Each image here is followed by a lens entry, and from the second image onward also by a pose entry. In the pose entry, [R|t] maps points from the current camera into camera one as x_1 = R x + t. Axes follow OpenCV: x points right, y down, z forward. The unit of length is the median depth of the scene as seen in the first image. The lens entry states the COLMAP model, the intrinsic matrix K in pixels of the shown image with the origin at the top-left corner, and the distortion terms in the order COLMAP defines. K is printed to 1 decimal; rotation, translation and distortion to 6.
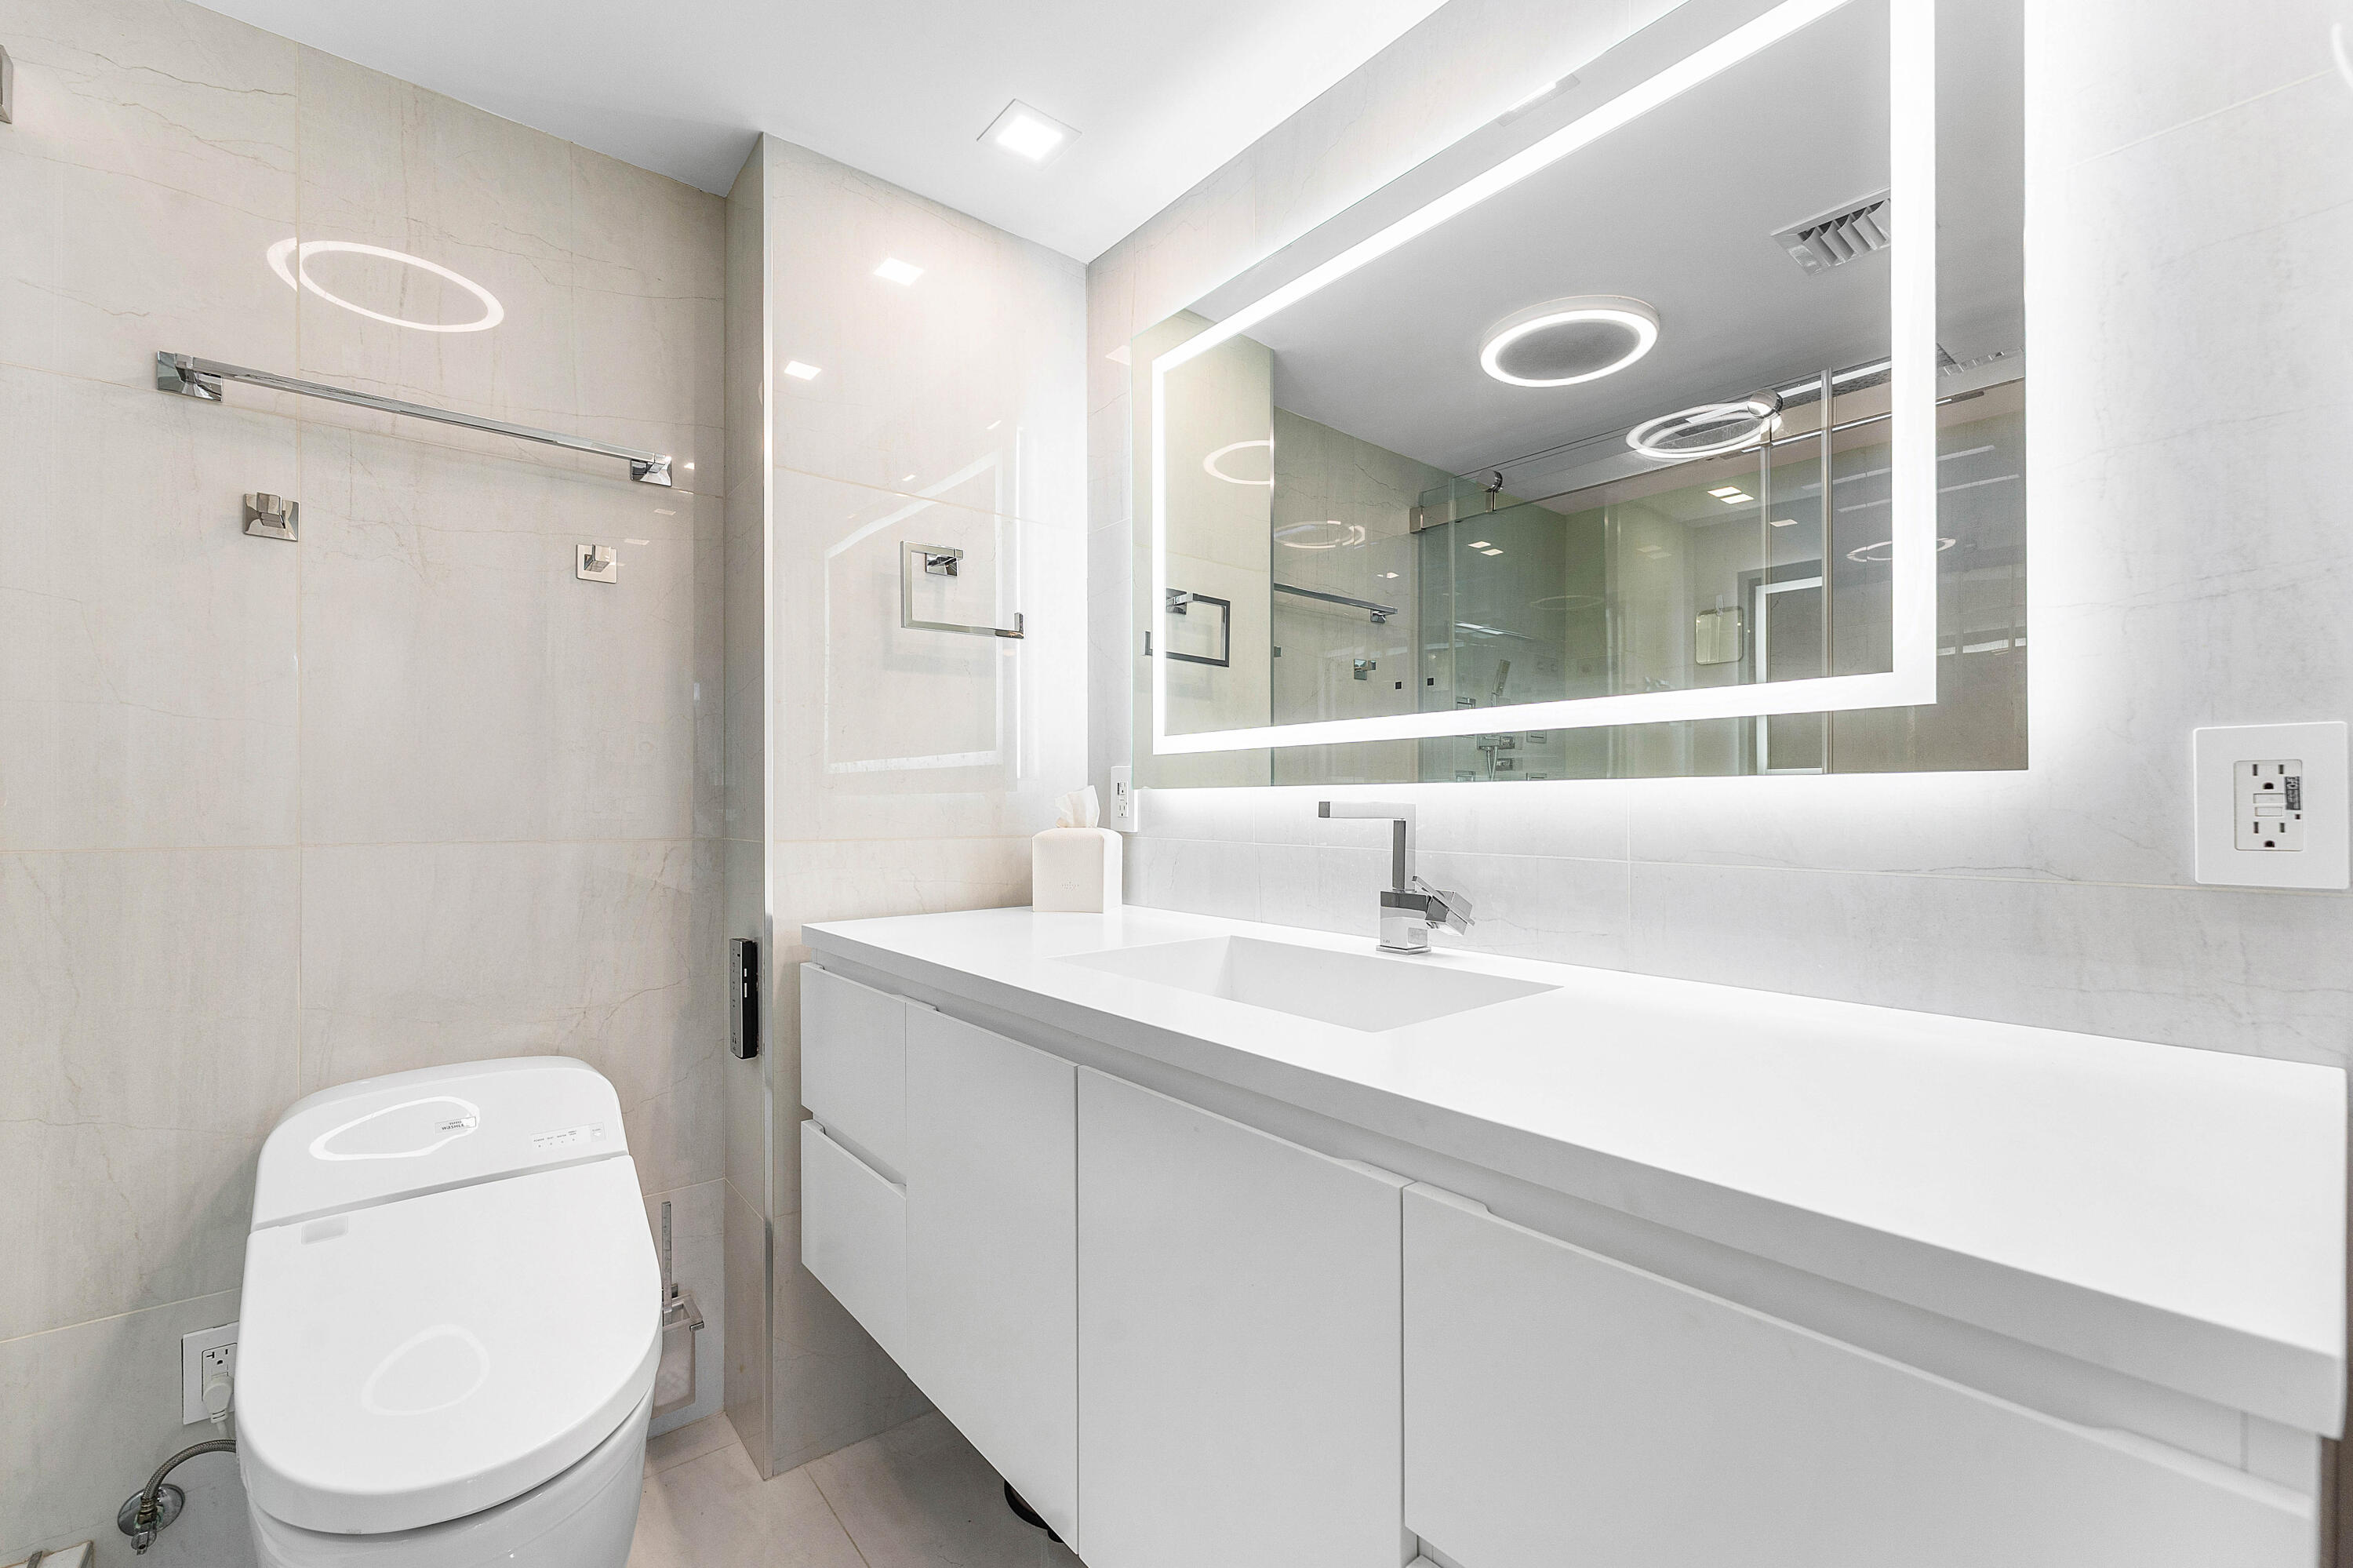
lens RADIAL K [[971.7, 0, 1177.2], [0, 971.7, 798.6], [0, 0, 1]] dist [0.000836, -0.000054]
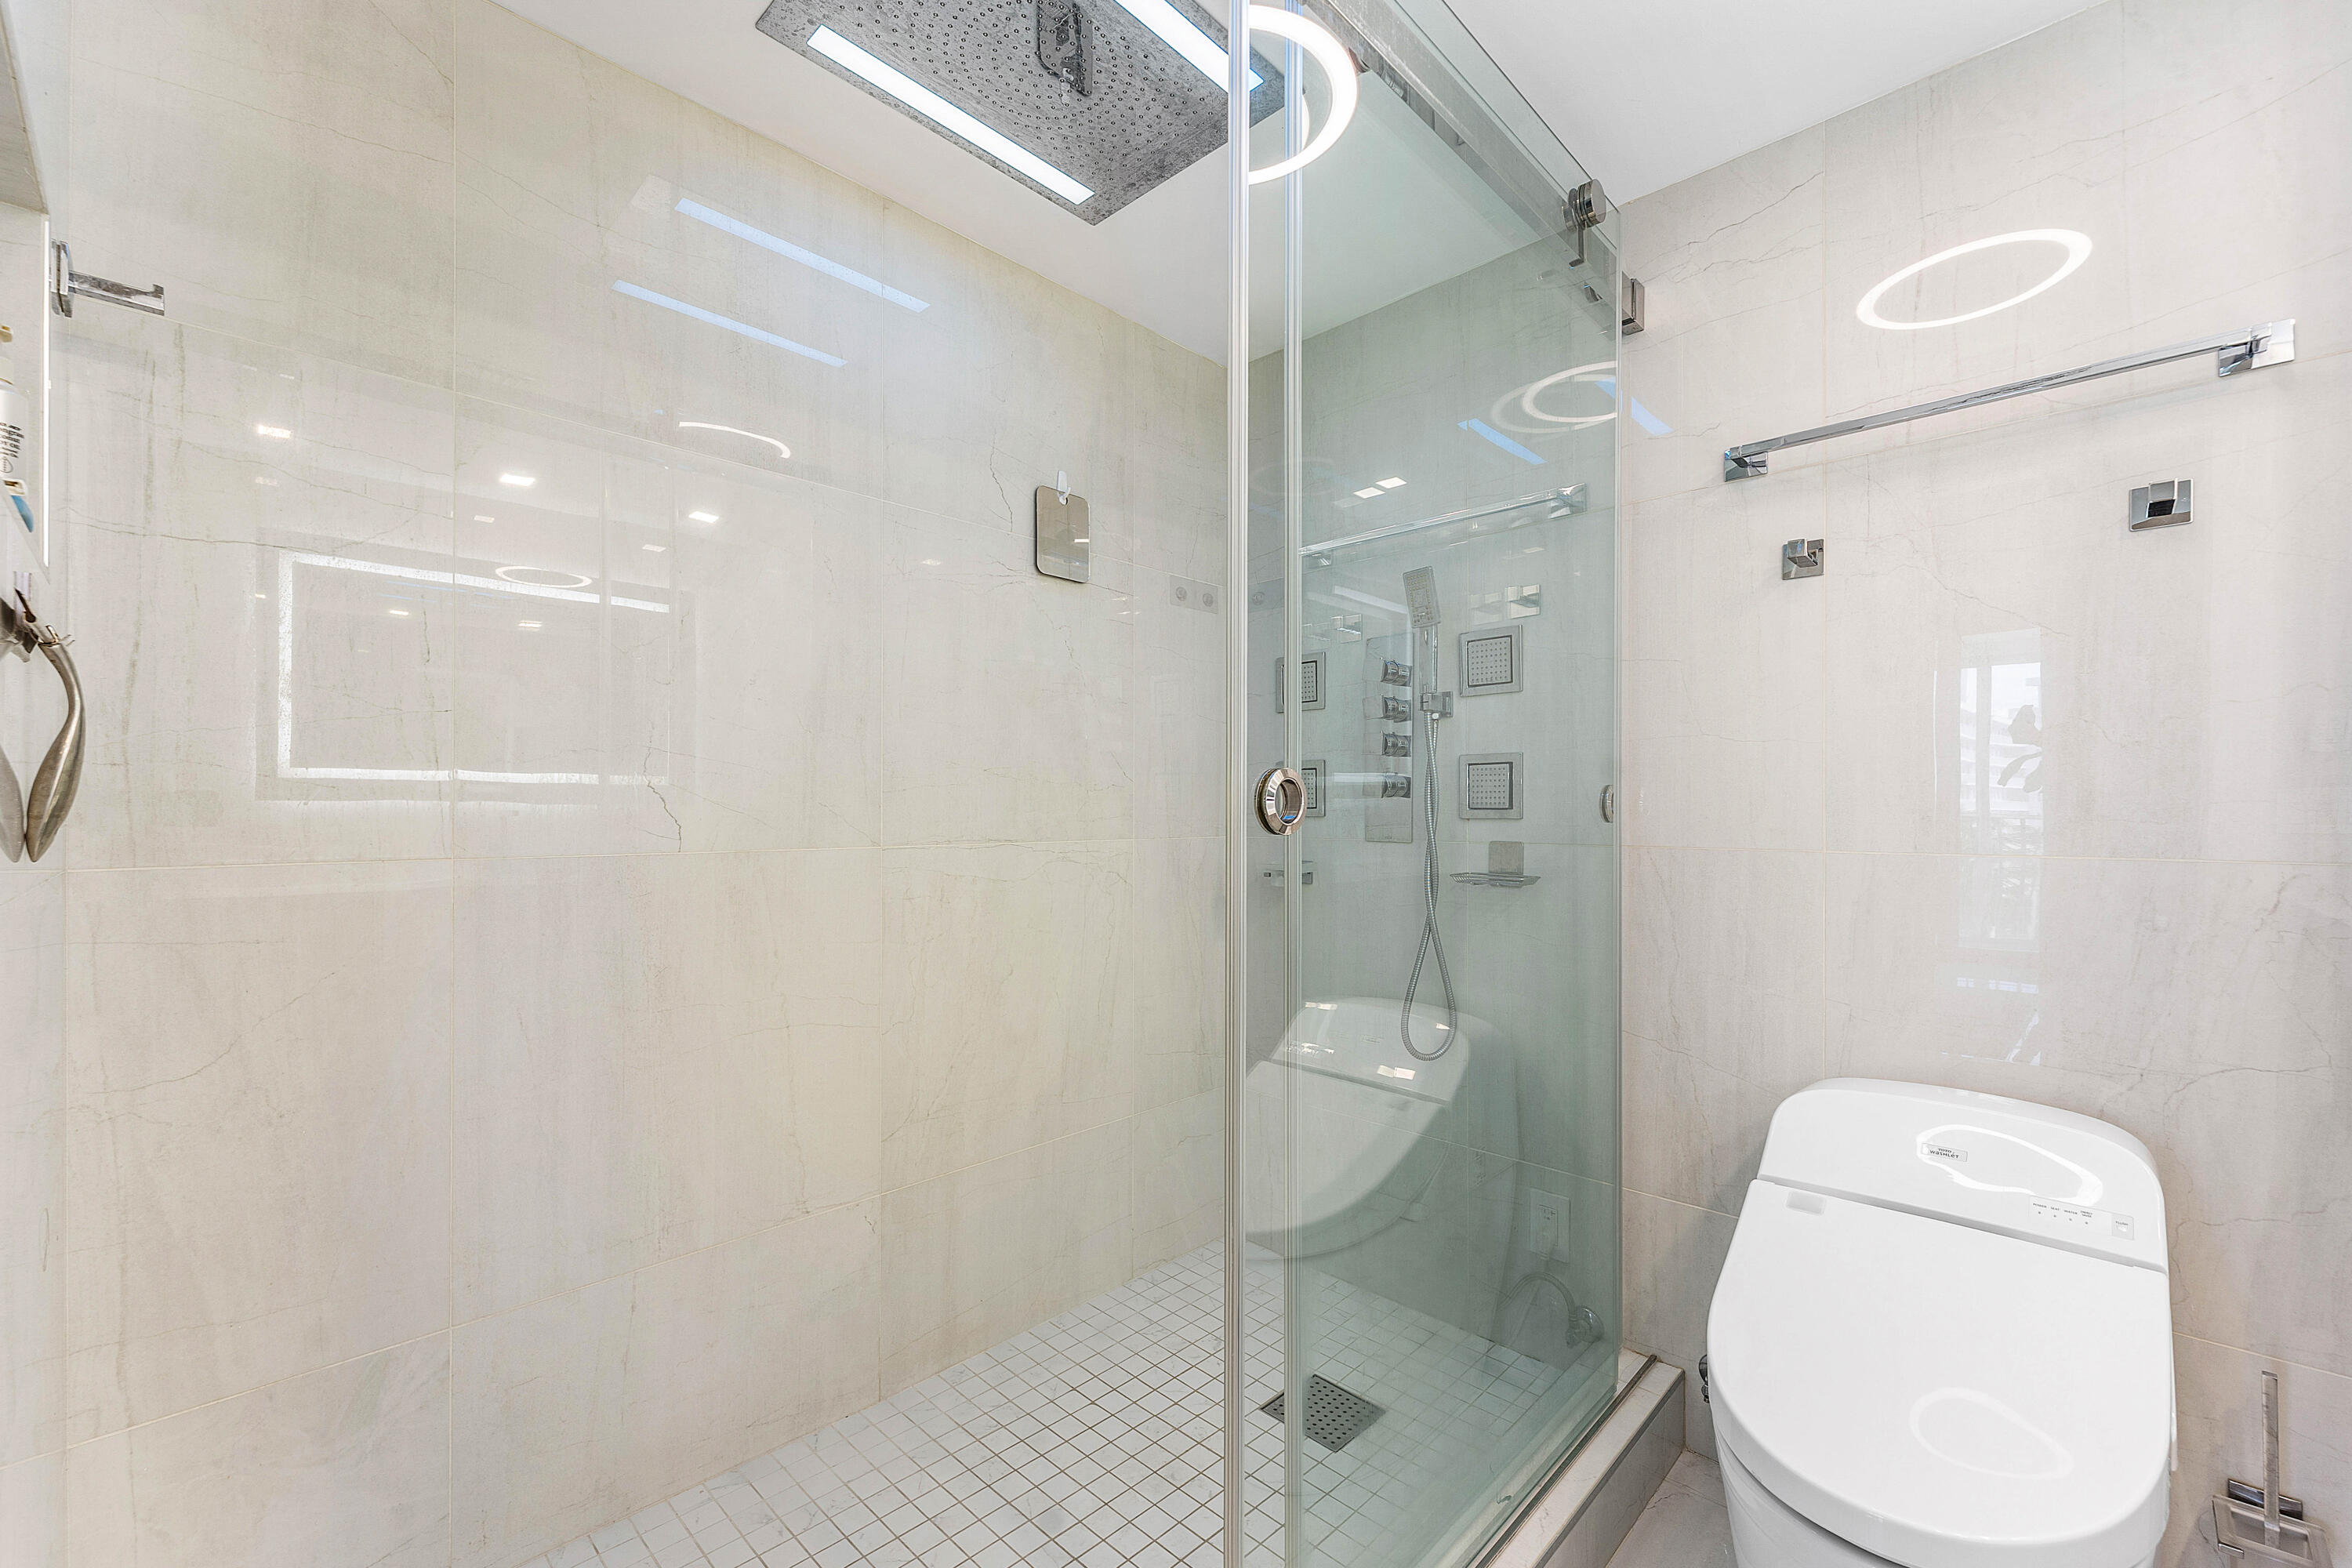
lens RADIAL K [[976.4, 0, 1174.8], [0, 976.4, 808.5], [0, 0, 1]] dist [0.010046, 0.000198]
pose [[0.112596, -0.006699, -0.993618, 0.120761], [0.007236, 0.999956, -0.005922, 0.002003], [0.993614, -0.006523, 0.112640, 0.149123]]
